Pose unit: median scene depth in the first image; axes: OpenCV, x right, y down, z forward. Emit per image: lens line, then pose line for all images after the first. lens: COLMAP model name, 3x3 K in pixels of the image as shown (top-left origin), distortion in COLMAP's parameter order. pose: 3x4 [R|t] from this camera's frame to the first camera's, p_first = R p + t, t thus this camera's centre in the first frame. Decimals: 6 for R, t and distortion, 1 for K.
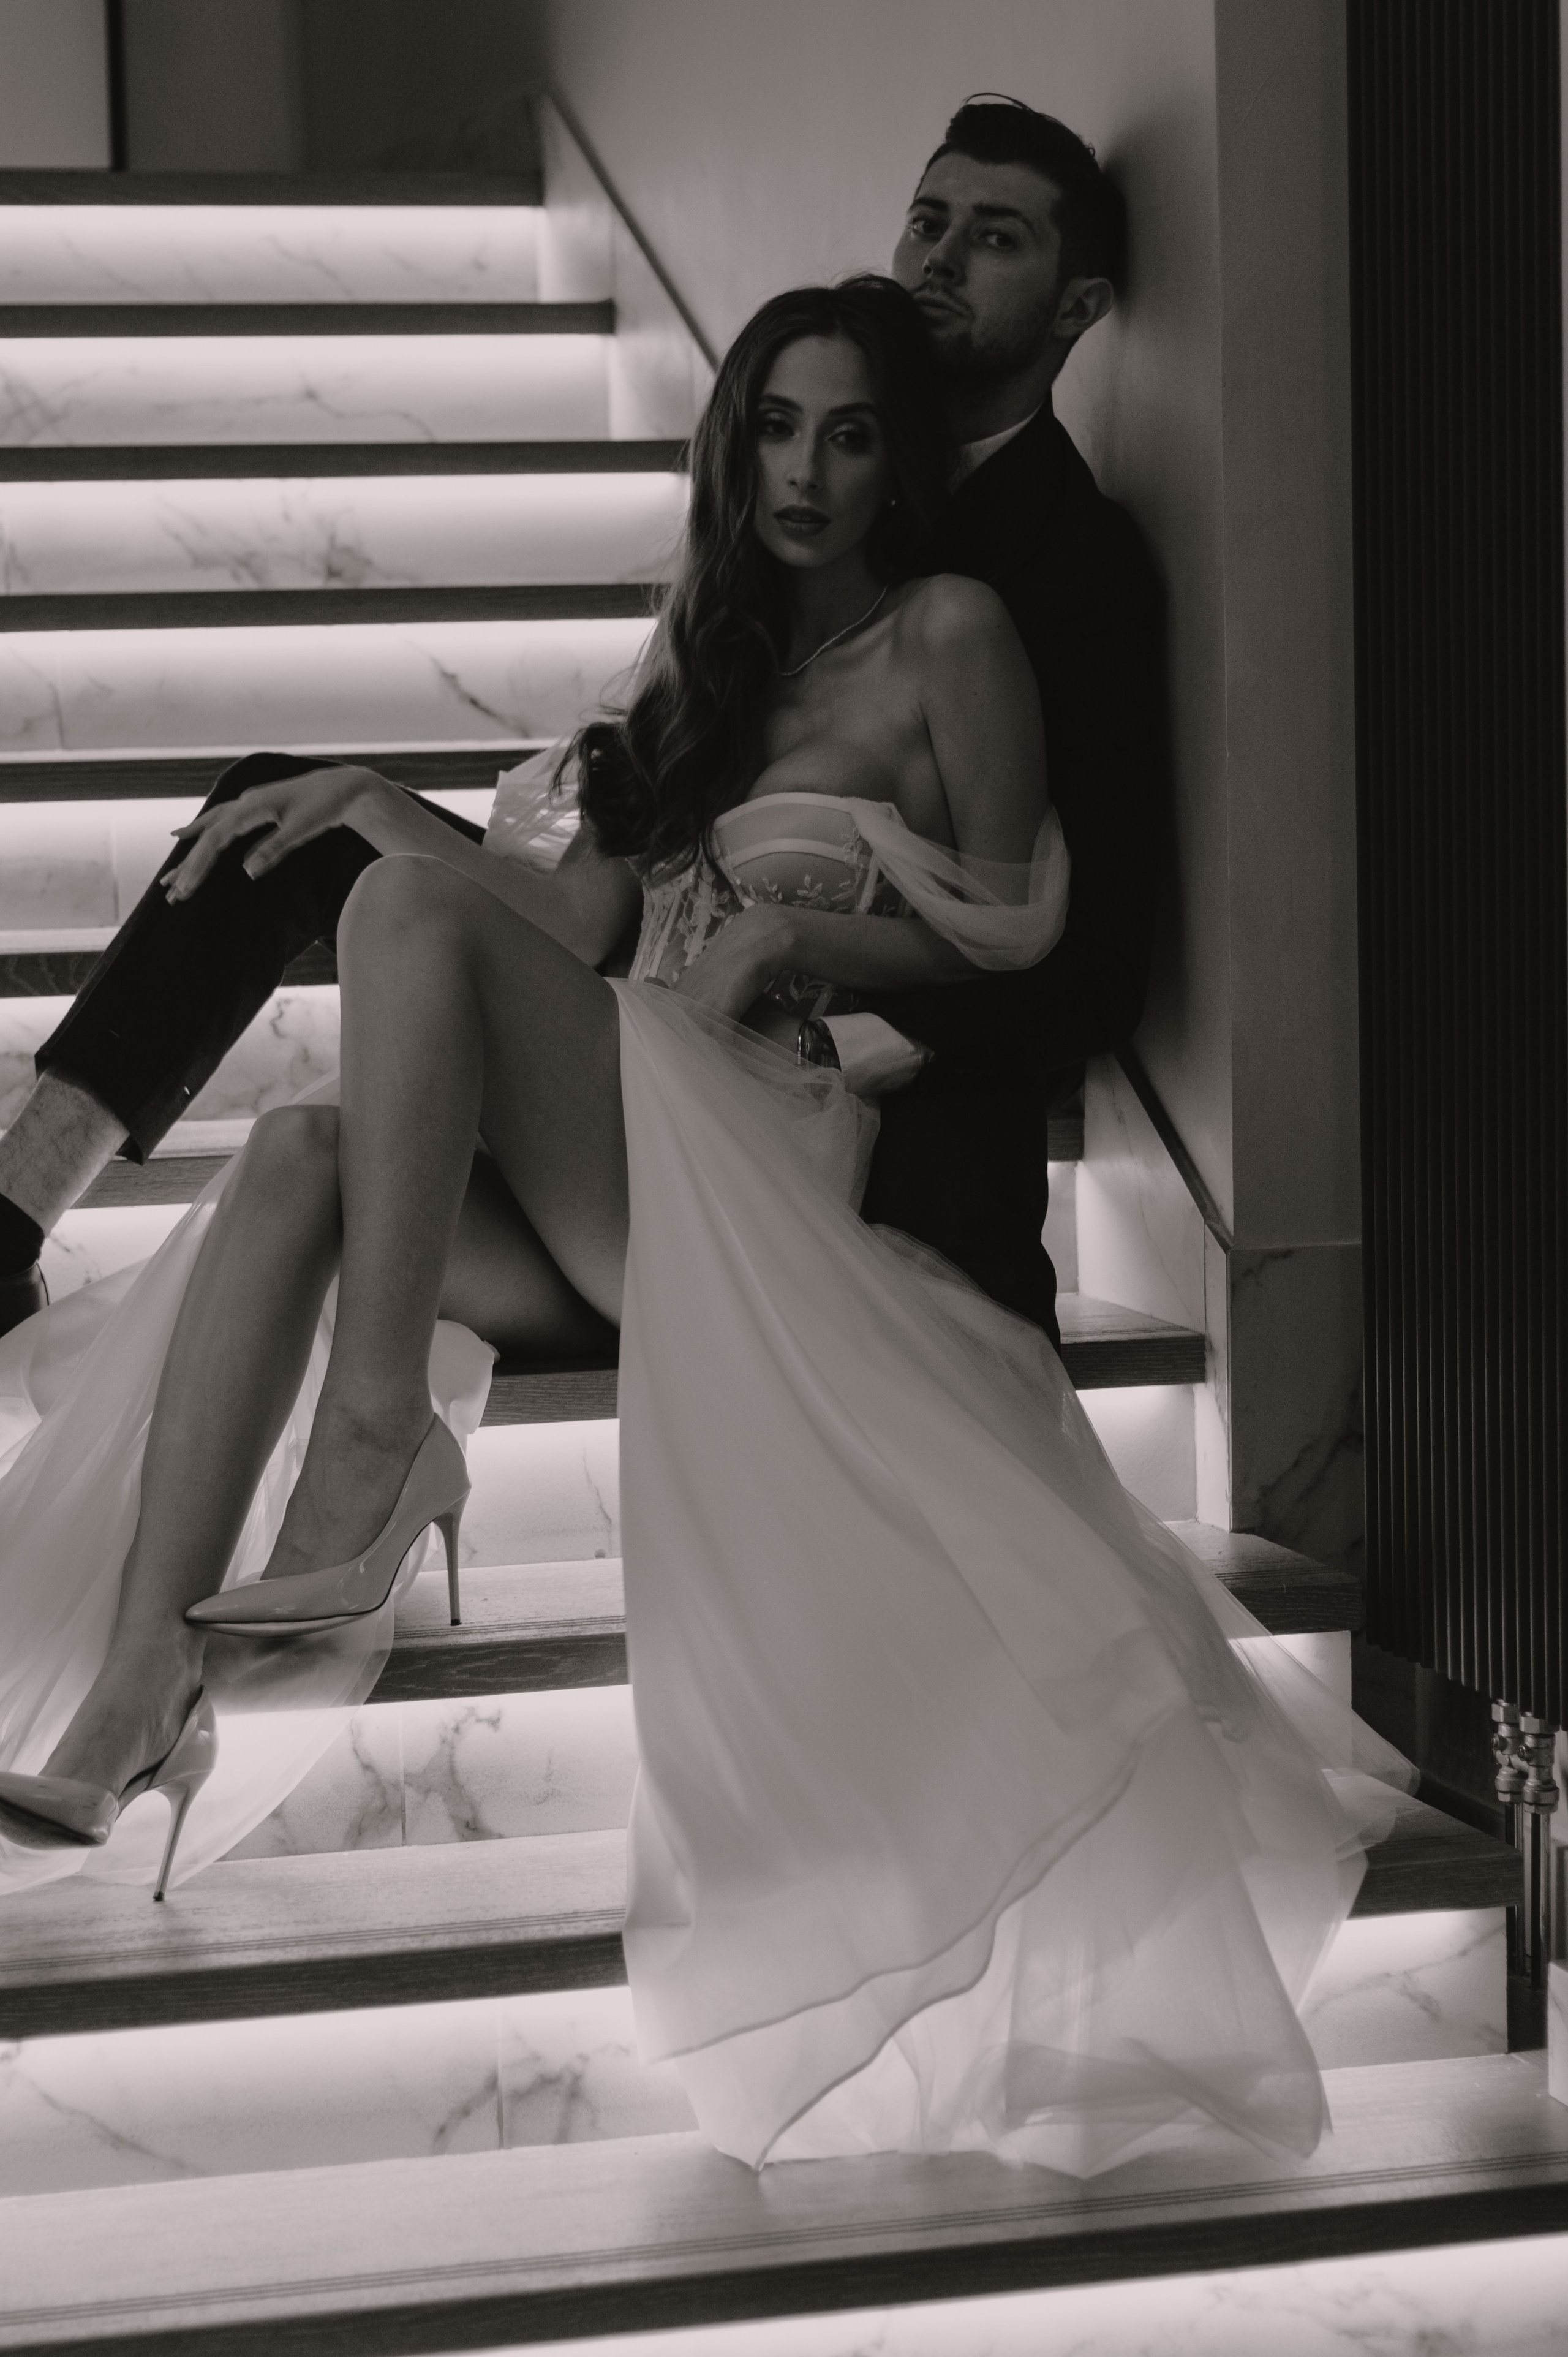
lens RADIAL K [[4993.1, 0, 789.7], [0, 4993.1, 1180.4], [0, 0, 1]] dist [-0.150443, 0.000000]
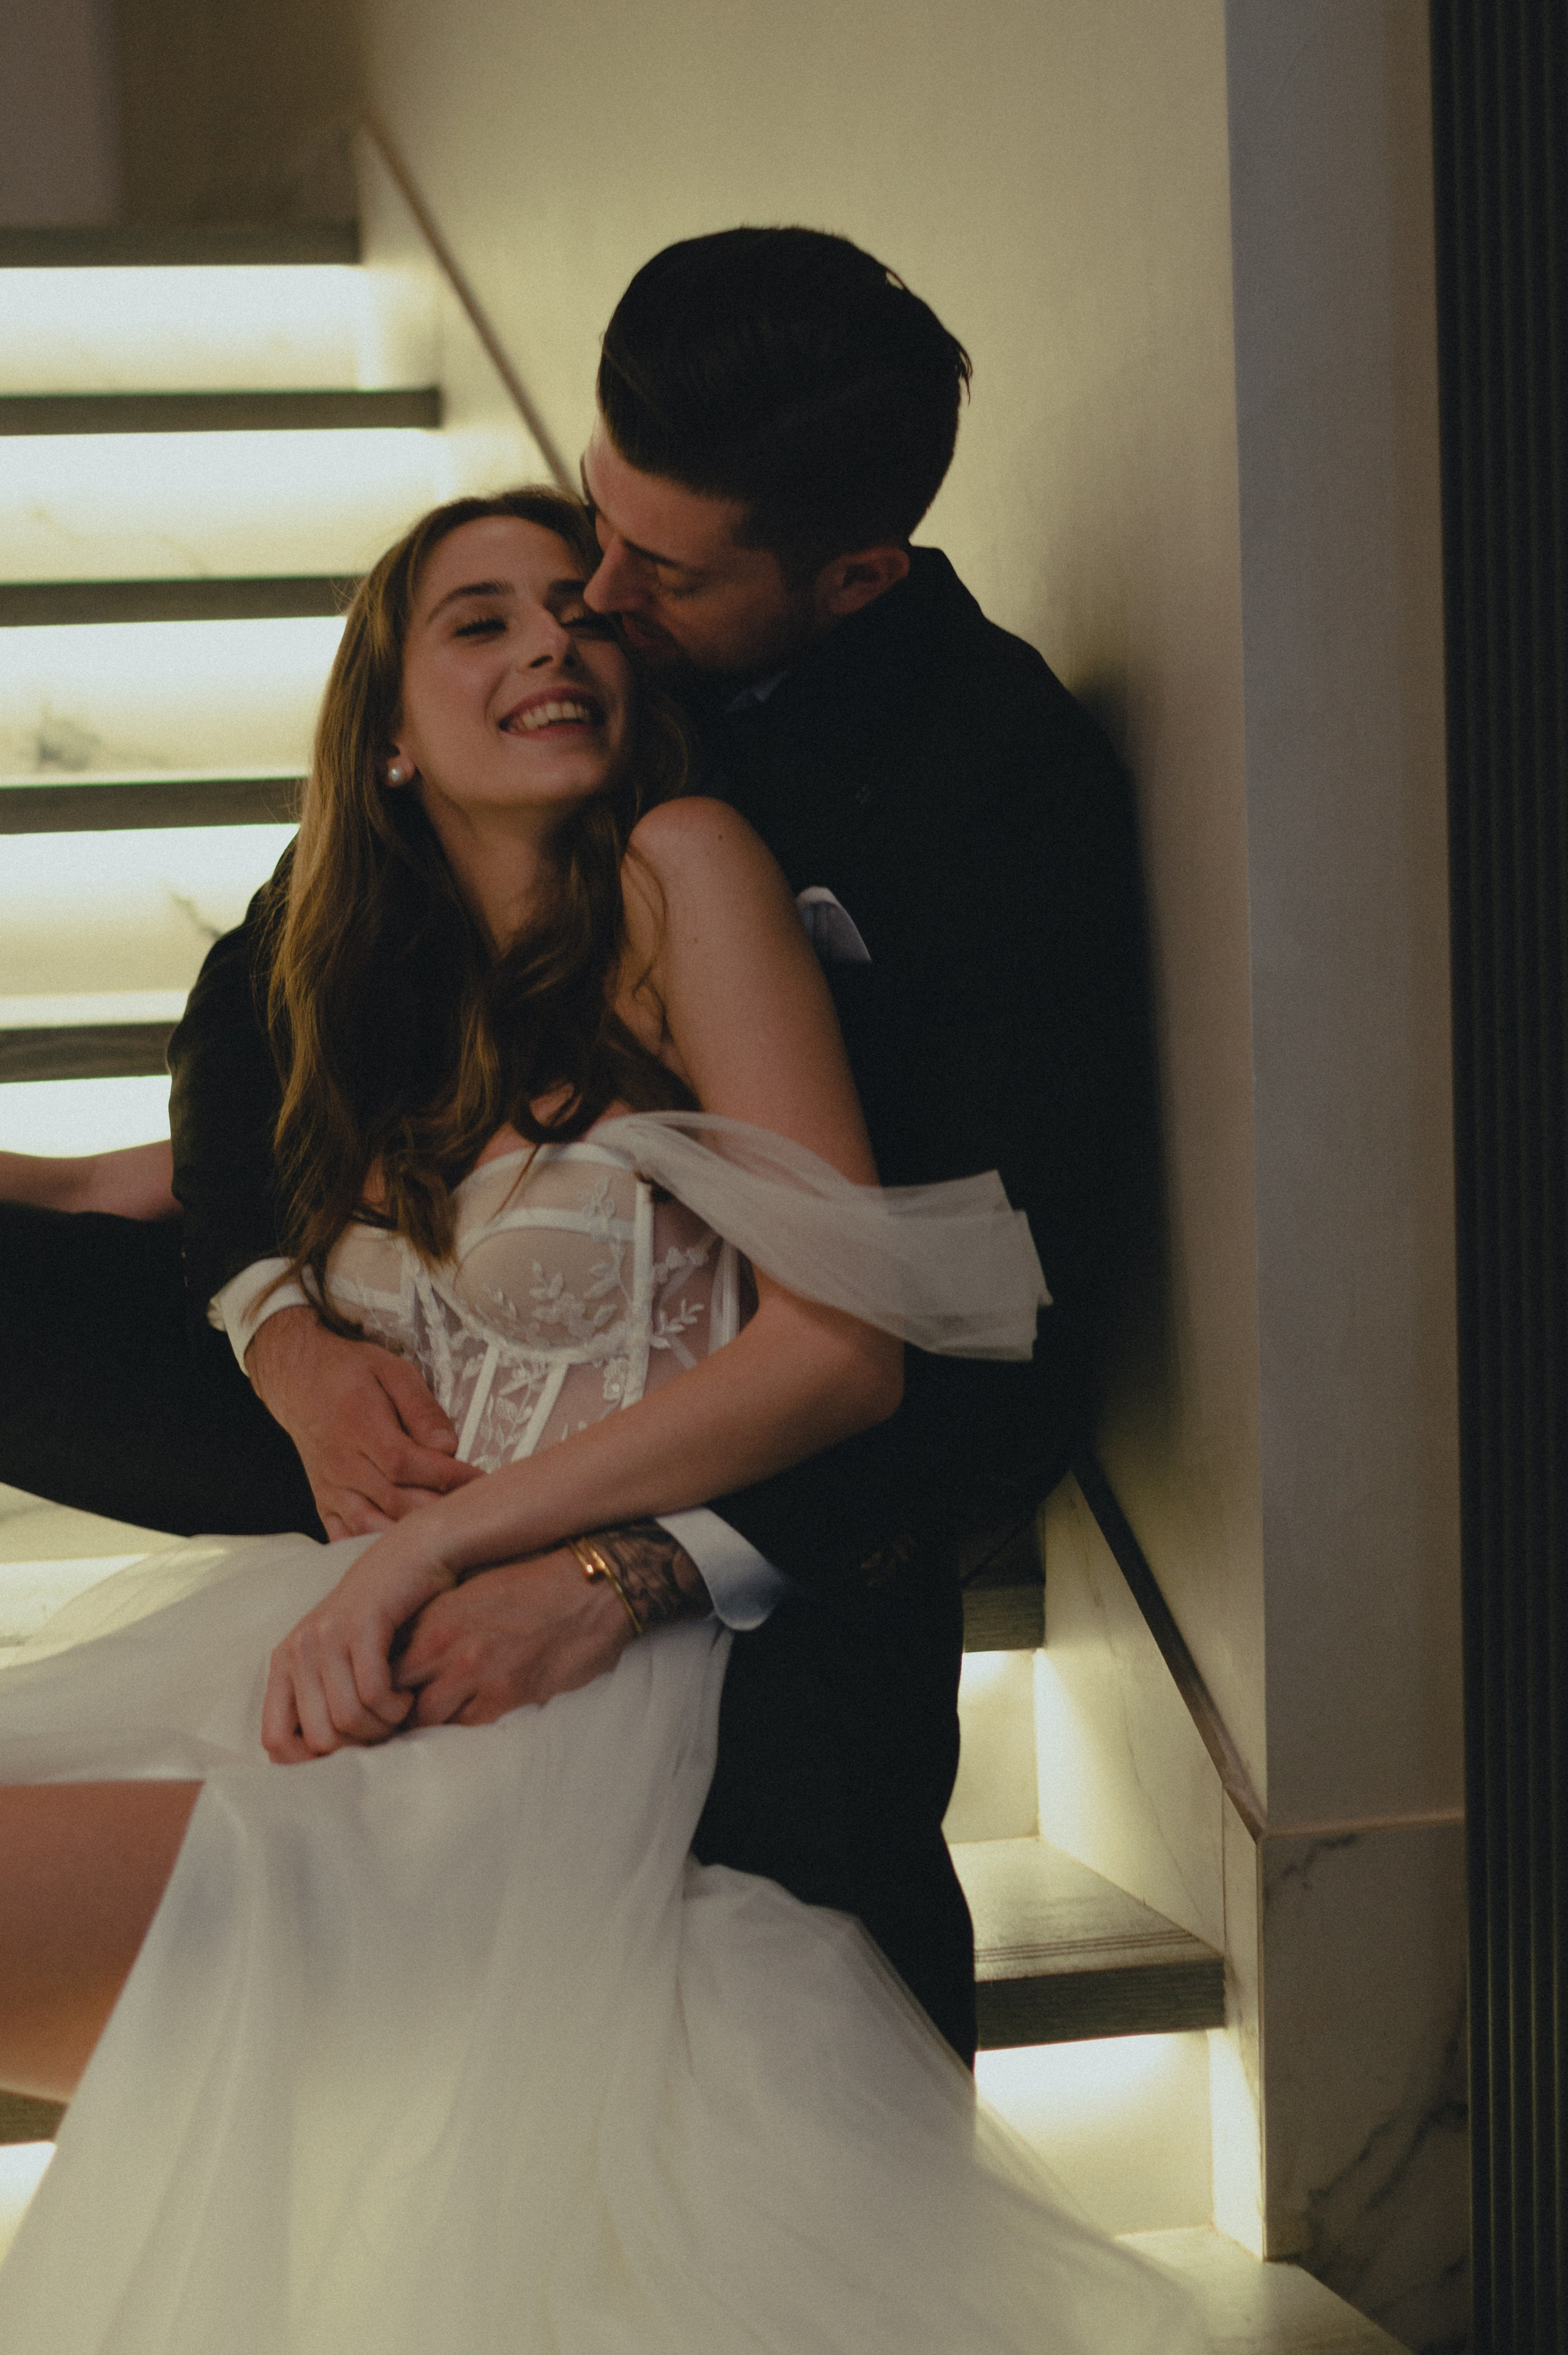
lens RADIAL K [[4989.6, 0, 776.9], [0, 4989.6, 1175.1], [0, 0, 1]] dist [-0.150443, 0.000000]
pose [[0.999955, -0.006658, -0.006683, 0.029547], [0.006536, 0.999813, -0.018209, -0.060099], [0.006803, 0.018164, 0.999812, 0.344751]]
